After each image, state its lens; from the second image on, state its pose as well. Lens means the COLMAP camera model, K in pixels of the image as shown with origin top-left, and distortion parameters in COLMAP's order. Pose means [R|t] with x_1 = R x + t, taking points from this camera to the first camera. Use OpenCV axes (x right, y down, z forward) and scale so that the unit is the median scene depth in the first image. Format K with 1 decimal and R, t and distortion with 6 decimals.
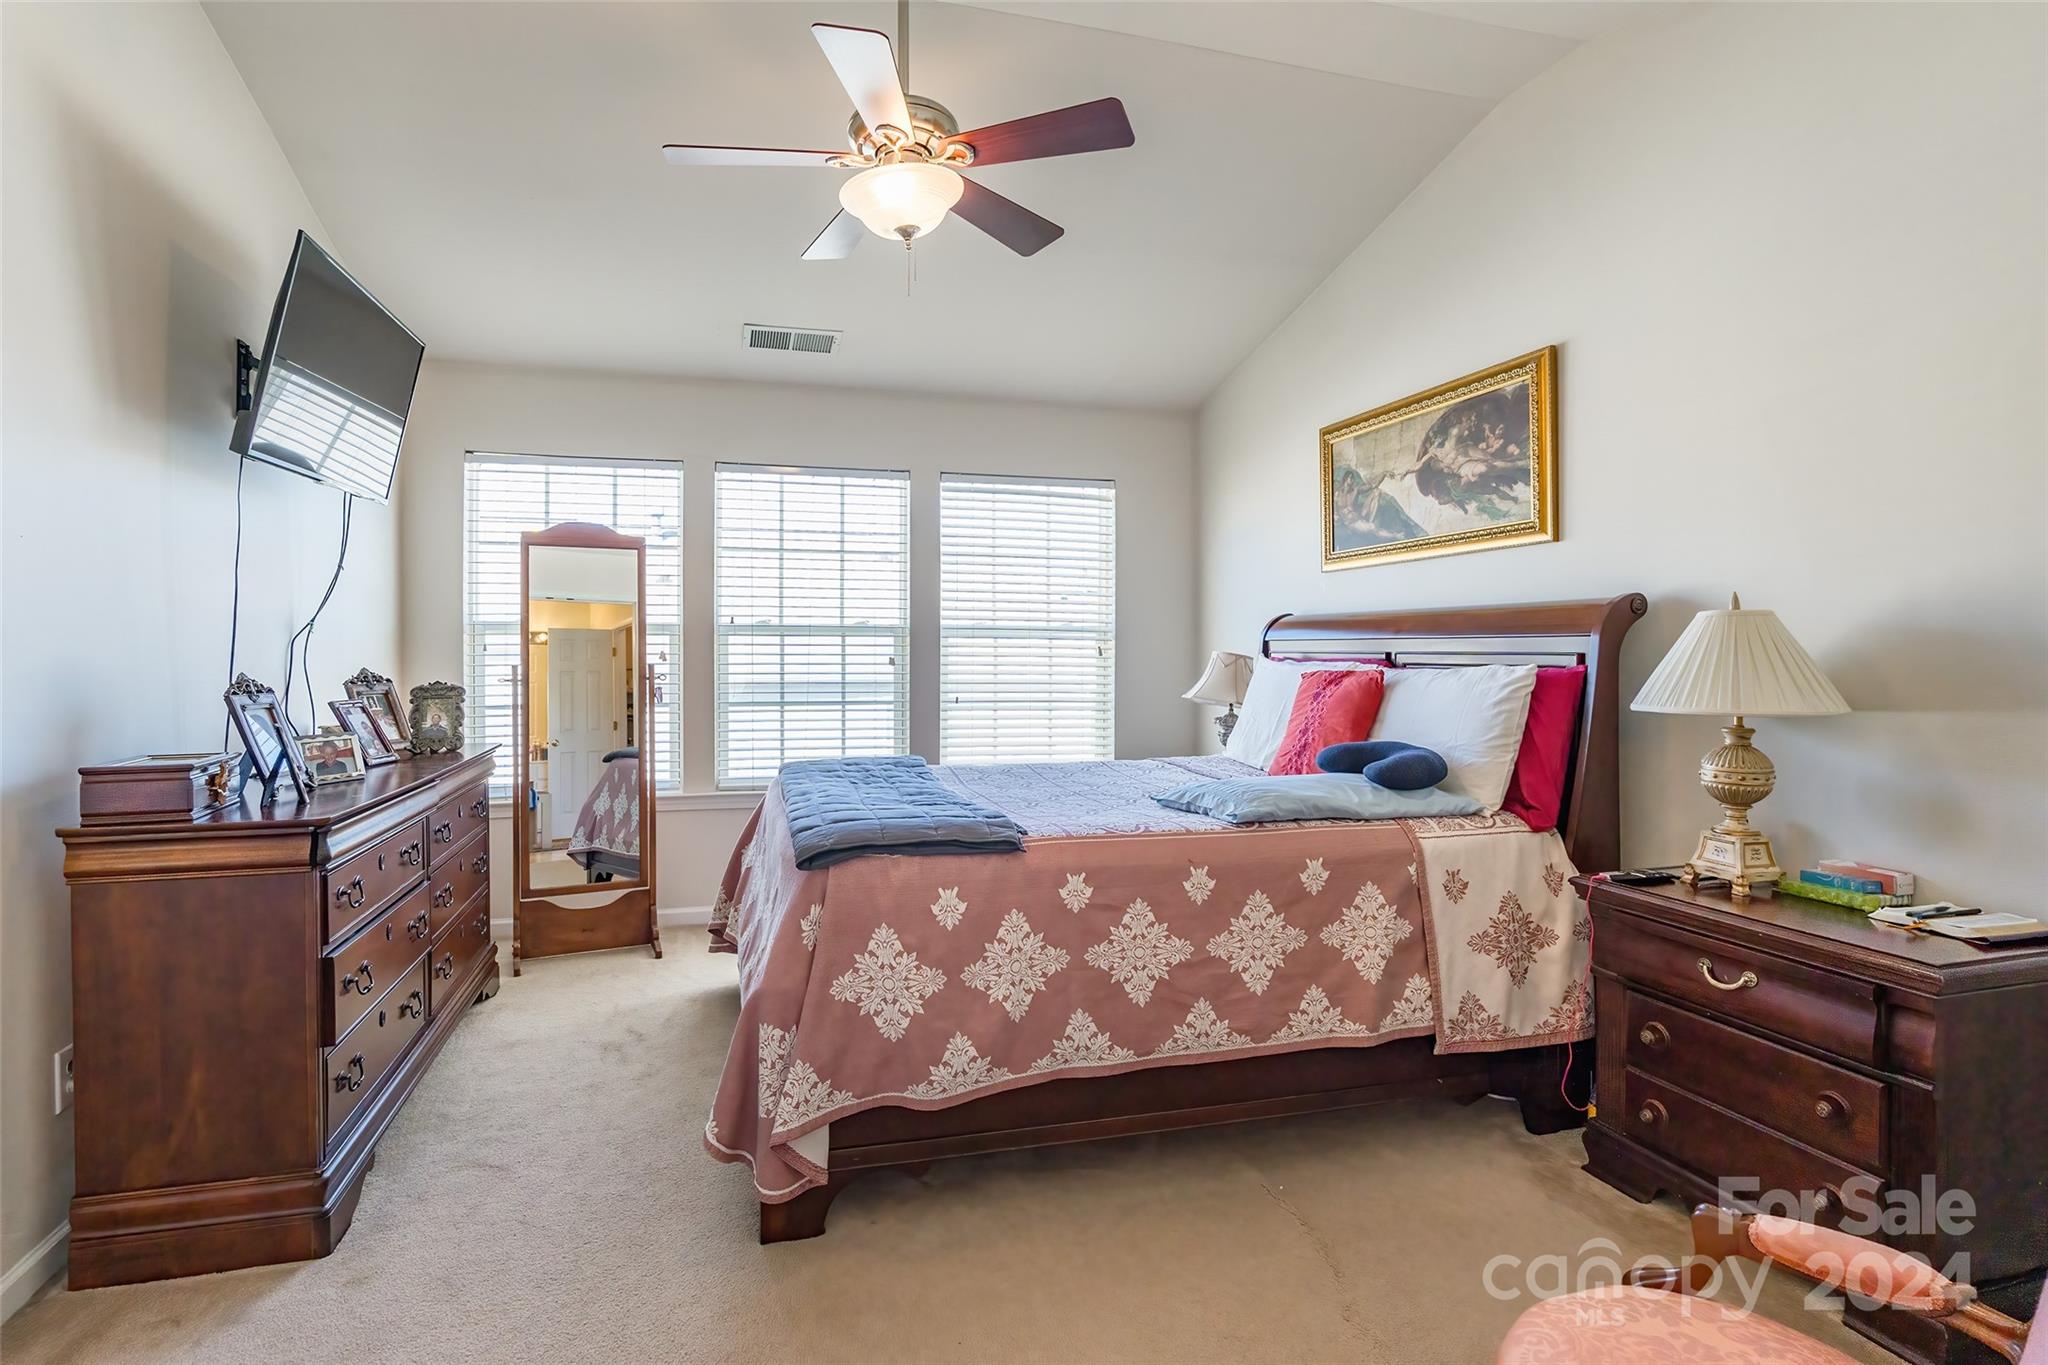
lens RADIAL K [[947.8, 0, 962.1], [0, 947.8, 679.8], [0, 0, 1]] dist [-0.001393, 0.000527]
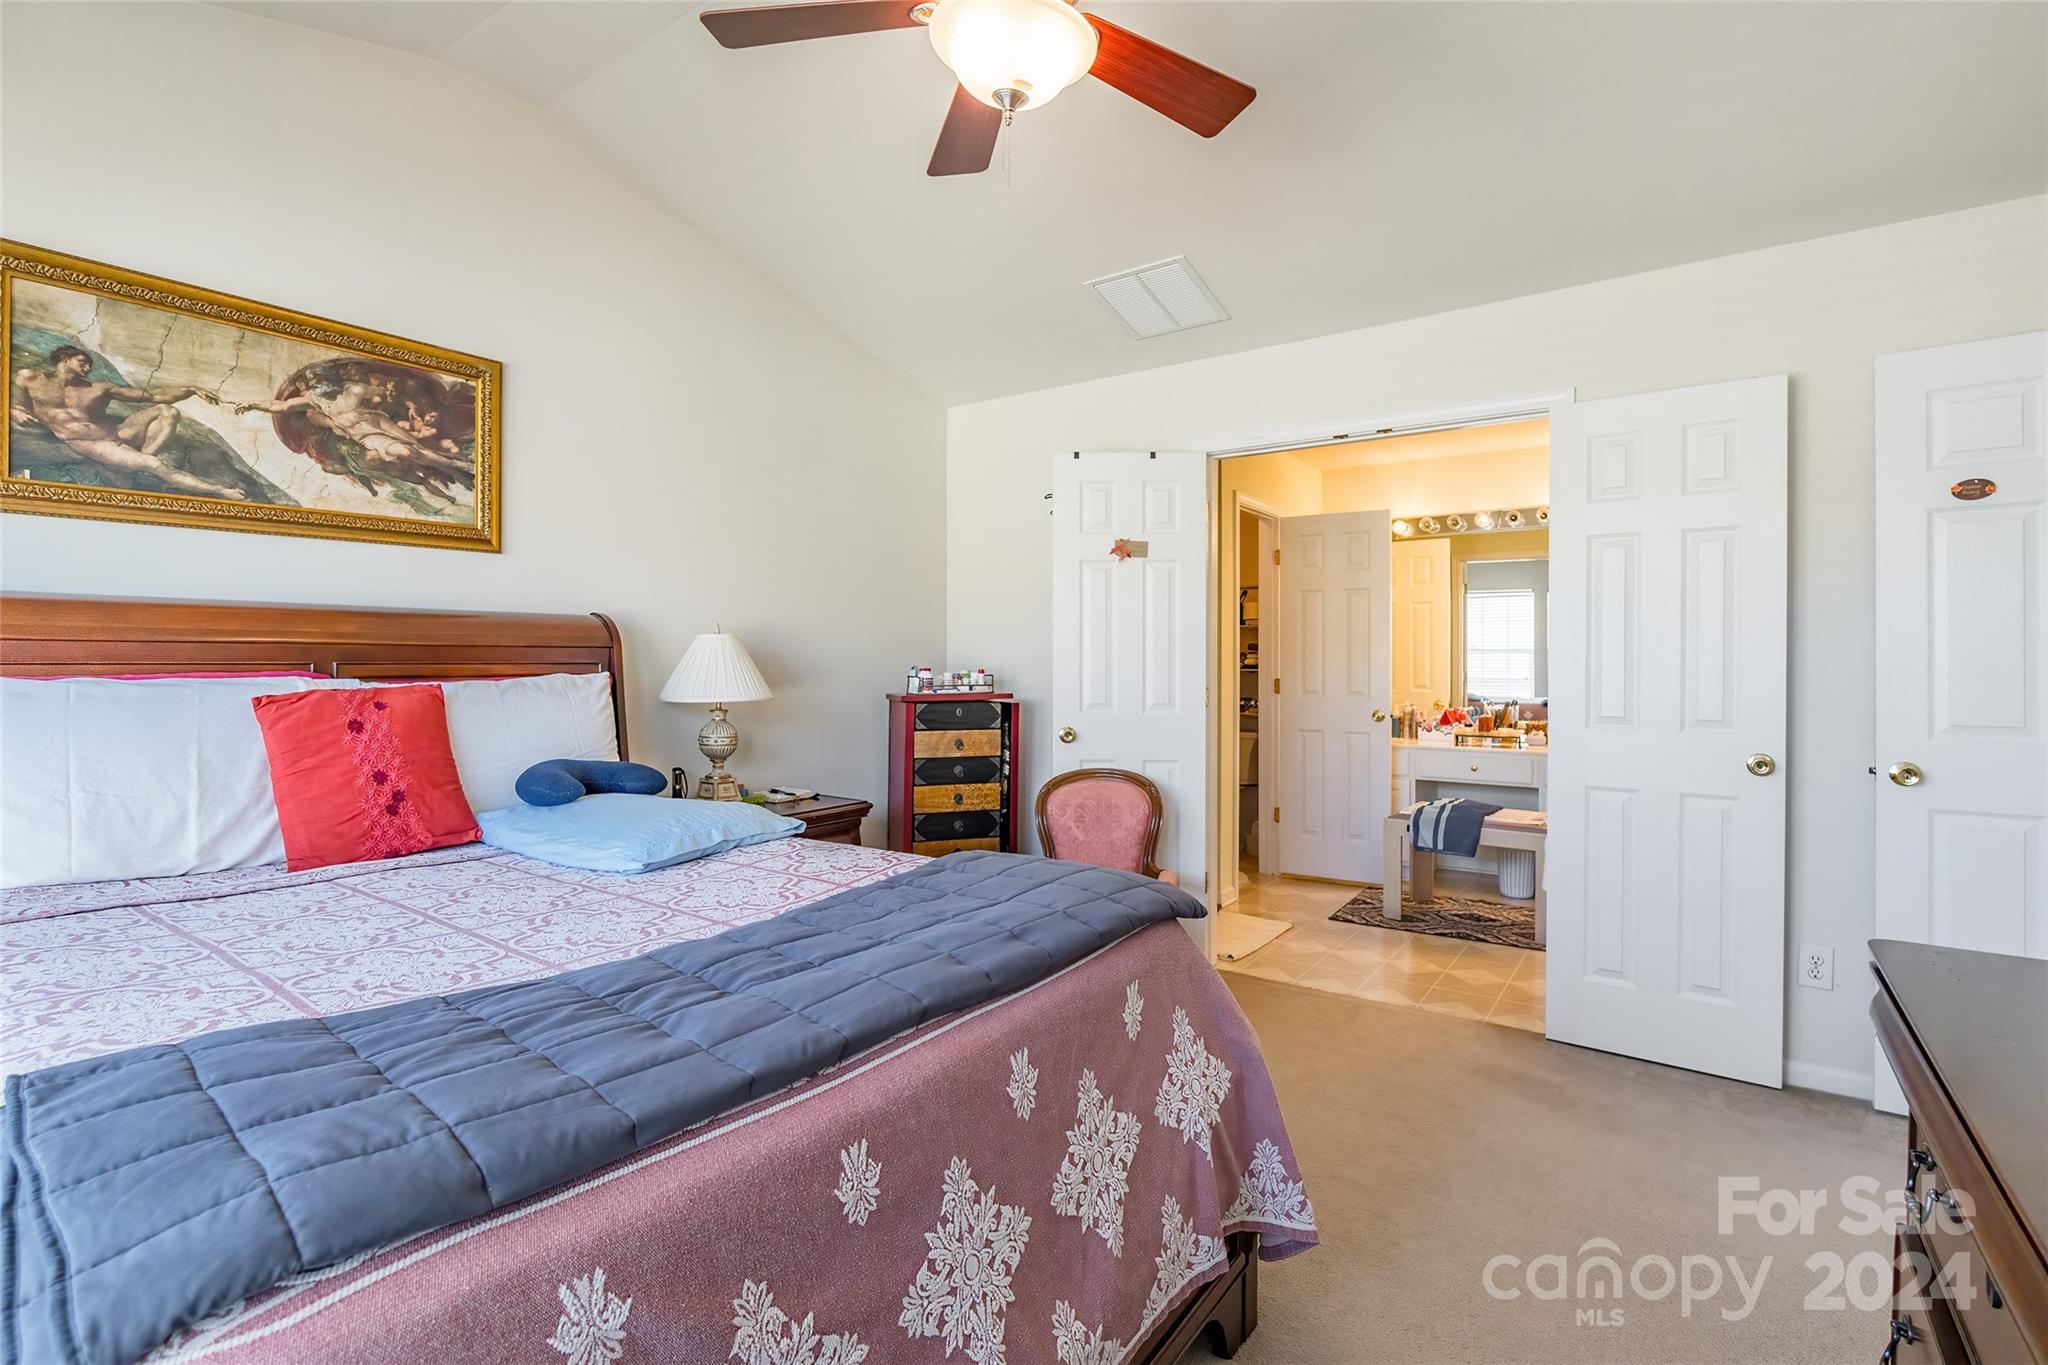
lens RADIAL K [[956.7, 0, 1019.2], [0, 956.7, 677.9], [0, 0, 1]] dist [0.000421, 0.000136]
pose [[-0.635138, -0.020893, 0.772116, -0.499201], [0.019522, 0.998881, 0.043088, -0.041336], [-0.772152, 0.042440, -0.634019, 1.138724]]
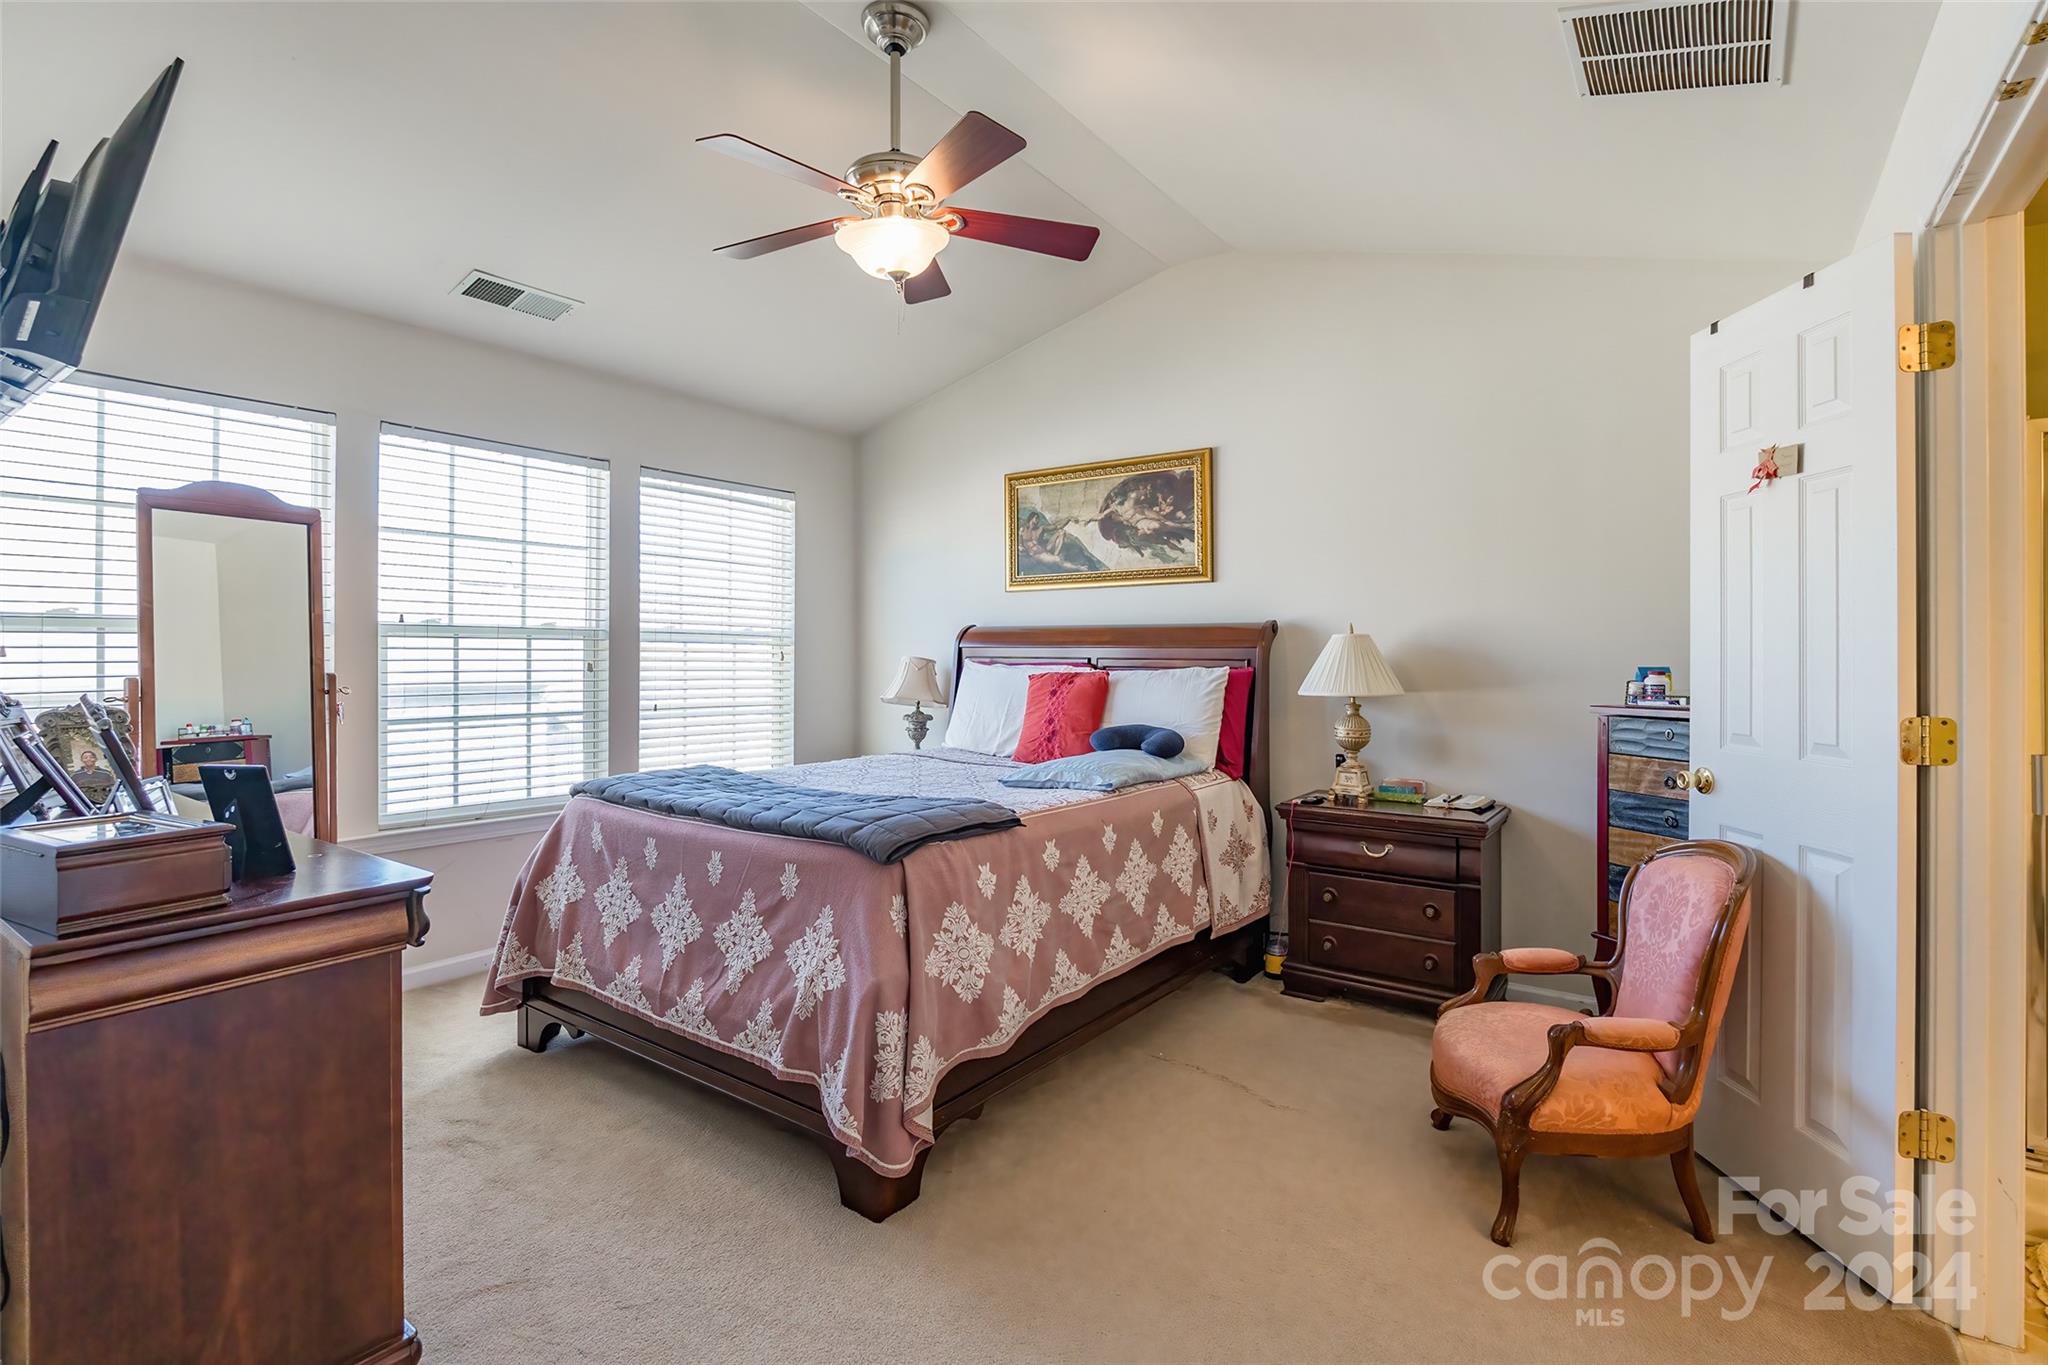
lens RADIAL K [[956.7, 0, 1019.2], [0, 956.7, 677.9], [0, 0, 1]] dist [0.000421, 0.000136]
pose [[0.774251, -0.014639, 0.632710, -0.497552], [0.017394, 0.999847, 0.001848, -0.006232], [-0.632640, 0.009574, 0.774387, 0.046405]]
